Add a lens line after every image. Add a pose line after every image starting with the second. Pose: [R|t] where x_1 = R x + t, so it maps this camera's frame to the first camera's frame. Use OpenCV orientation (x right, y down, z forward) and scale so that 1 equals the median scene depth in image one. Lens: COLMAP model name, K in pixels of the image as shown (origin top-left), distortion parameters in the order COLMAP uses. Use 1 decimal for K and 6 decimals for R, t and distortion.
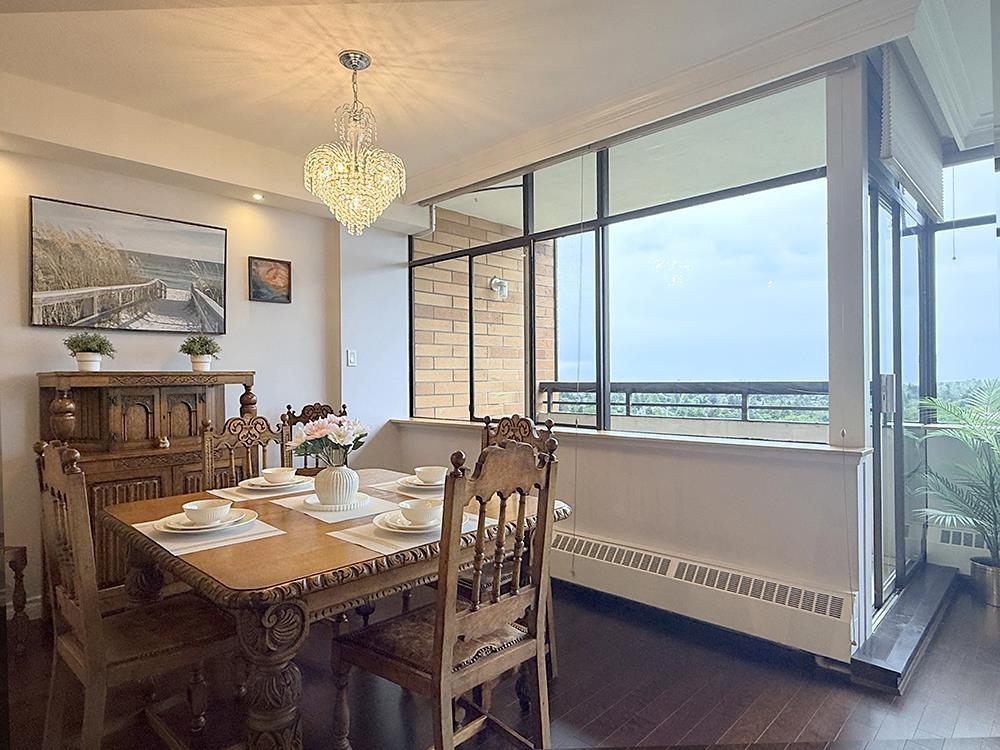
lens RADIAL K [[587.8, 0, 496.9], [0, 587.8, 383.5], [0, 0, 1]] dist [-0.004206, 0.001701]
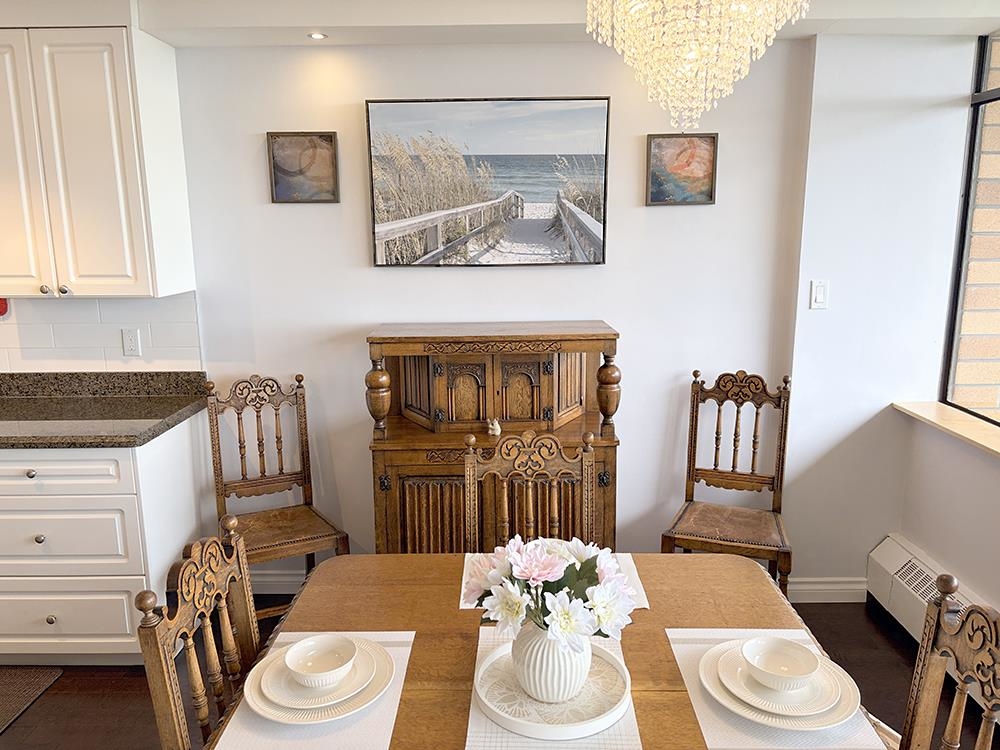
lens RADIAL K [[751.7, 0, 500.0], [0, 751.7, 375.0], [0, 0, 1]] dist [0.127594, -0.175515]
pose [[0.695194, 0.141628, -0.704732, 0.094977], [-0.003286, 0.981014, 0.193910, -0.142830], [0.718815, -0.132489, 0.682460, 0.346697]]
